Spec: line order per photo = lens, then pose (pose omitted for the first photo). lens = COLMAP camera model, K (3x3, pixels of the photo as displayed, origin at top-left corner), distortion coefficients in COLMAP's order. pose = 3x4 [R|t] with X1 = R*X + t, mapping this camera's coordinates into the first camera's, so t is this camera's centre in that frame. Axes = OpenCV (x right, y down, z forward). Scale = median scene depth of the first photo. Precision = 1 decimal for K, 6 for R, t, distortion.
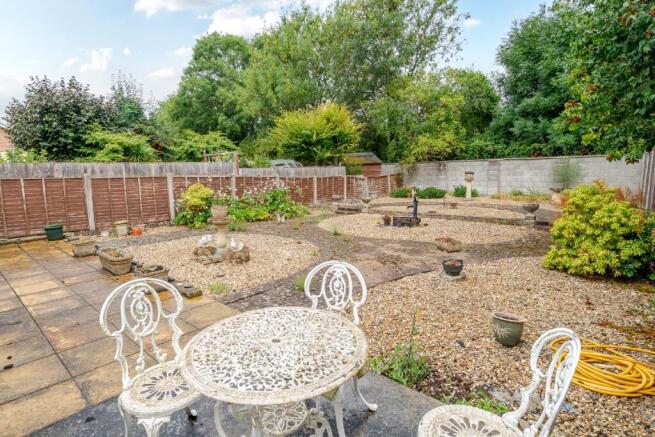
lens RADIAL K [[339.1, 0, 322.5], [0, 339.1, 217.5], [0, 0, 1]] dist [-0.010040, 0.000178]
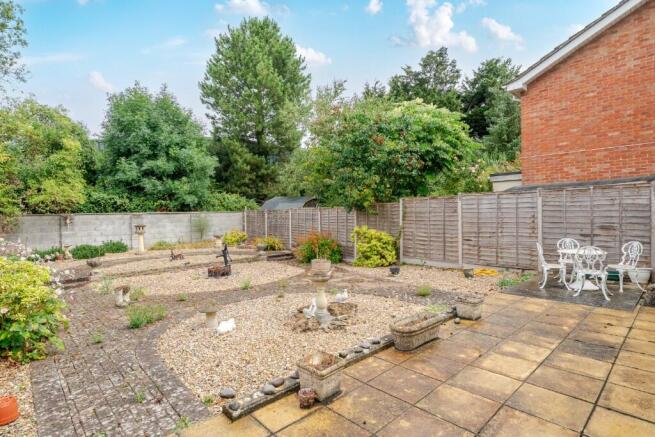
lens RADIAL K [[339.1, 0, 322.0], [0, 339.1, 214.2], [0, 0, 1]] dist [-0.010040, 0.000178]
pose [[0.110329, 0.019702, 0.993700, -0.438700], [0.156853, 0.986929, -0.036982, -0.042312], [-0.981440, 0.159945, 0.105796, 0.339315]]
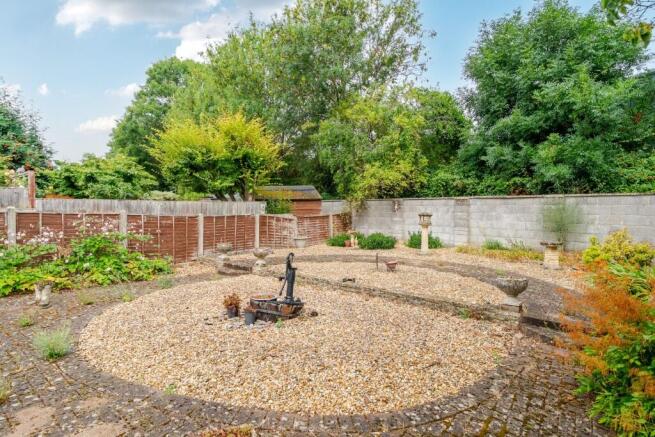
lens RADIAL K [[339.1, 0, 322.2], [0, 339.1, 218.3], [0, 0, 1]] dist [-0.010040, 0.000178]
pose [[0.999085, 0.024345, 0.035165, 0.179601], [-0.020466, 0.994075, -0.106750, -0.041882], [-0.037555, 0.105933, 0.993664, 0.285291]]
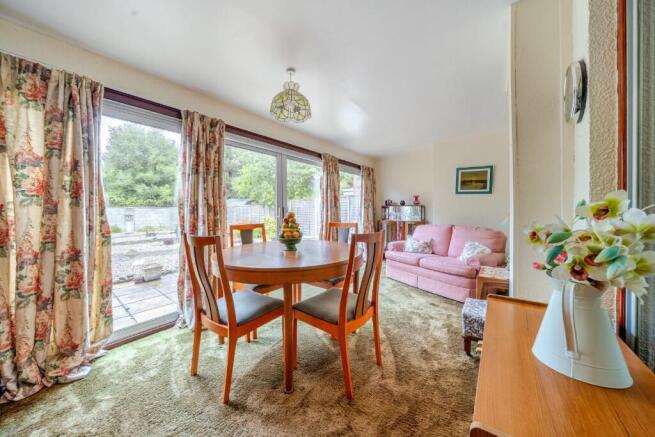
lens RADIAL K [[224.2, 0, 329.5], [0, 224.2, 213.8], [0, 0, 1]] dist [-0.012714, 0.000877]
pose [[-0.049237, 0.011538, 0.998720, -0.548067], [0.150513, 0.988600, -0.004001, 0.000380], [-0.987381, 0.150124, -0.050412, 0.146259]]
